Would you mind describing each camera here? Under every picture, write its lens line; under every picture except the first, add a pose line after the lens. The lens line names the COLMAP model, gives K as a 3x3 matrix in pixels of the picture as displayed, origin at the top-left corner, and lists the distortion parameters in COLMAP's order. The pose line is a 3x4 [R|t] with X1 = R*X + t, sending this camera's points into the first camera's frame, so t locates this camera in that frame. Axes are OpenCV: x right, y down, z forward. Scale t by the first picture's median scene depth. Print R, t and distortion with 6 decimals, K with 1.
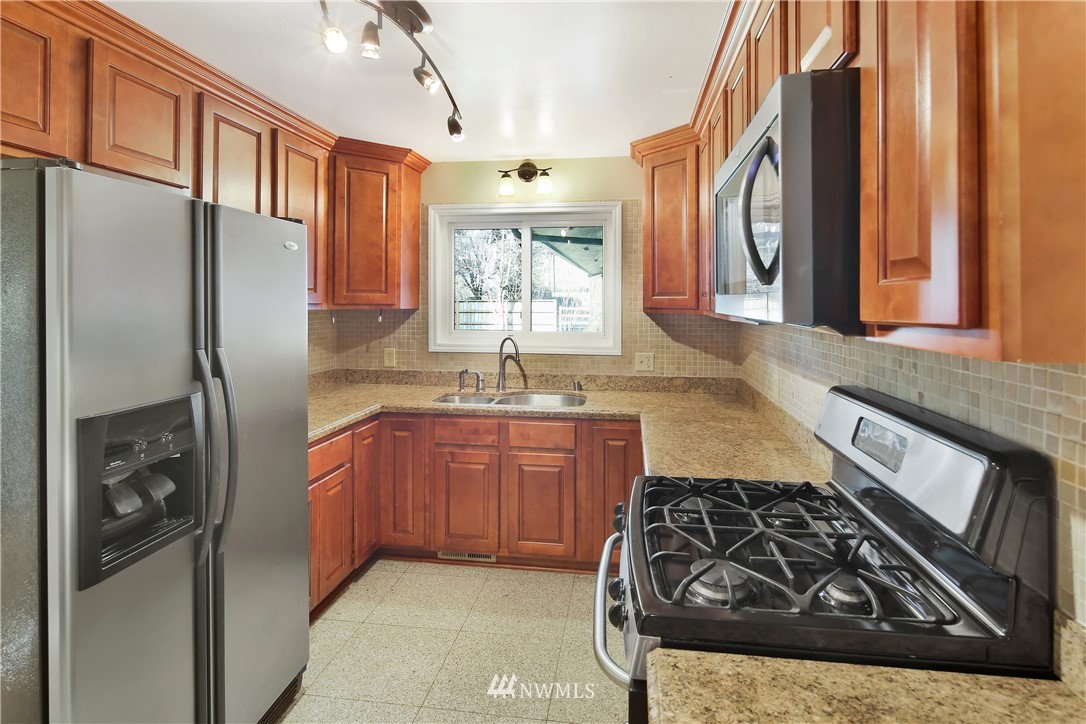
lens RADIAL K [[543.1, 0, 567.0], [0, 543.1, 295.3], [0, 0, 1]] dist [0.003034, -0.002955]
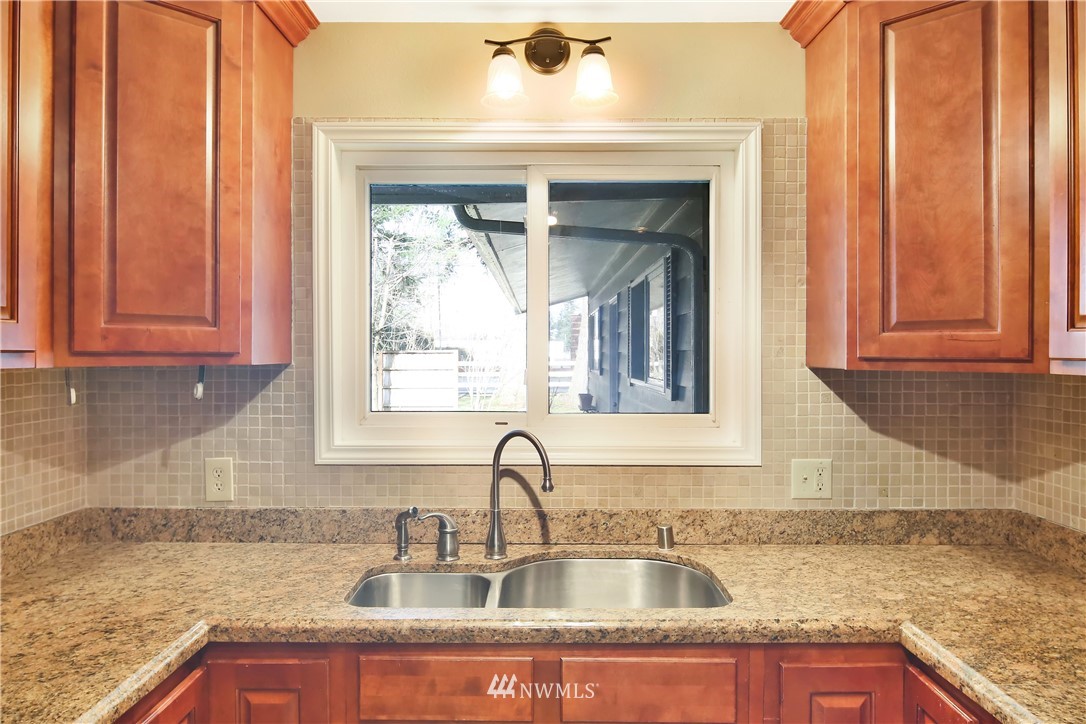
lens RADIAL K [[742.4, 0, 538.9], [0, 742.4, 354.0], [0, 0, 1]] dist [-0.003903, -0.011916]
pose [[0.992140, -0.004007, 0.125065, -0.160956], [0.002622, 0.999933, 0.011237, 0.011233], [-0.125102, -0.010821, 0.992085, 0.419726]]
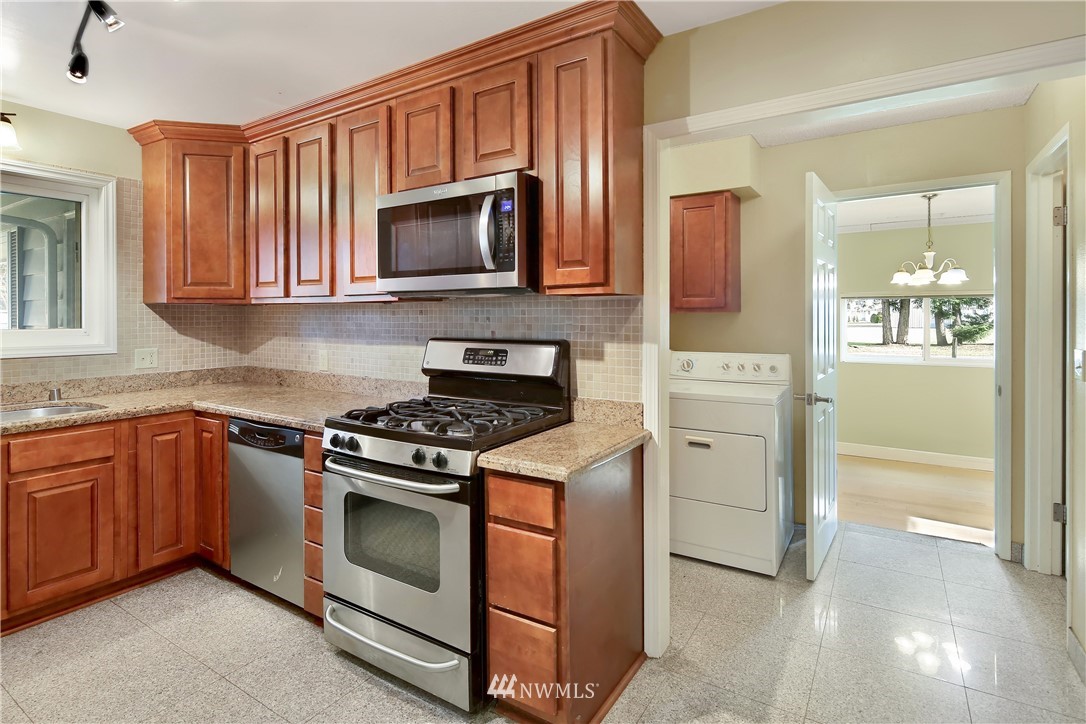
lens RADIAL K [[543.1, 0, 544.6], [0, 543.1, 317.5], [0, 0, 1]] dist [0.003034, -0.002955]
pose [[0.416276, -0.008295, 0.909201, -0.418129], [-0.002871, 0.999941, 0.010437, 0.042015], [-0.909234, -0.006955, 0.416228, 0.001684]]
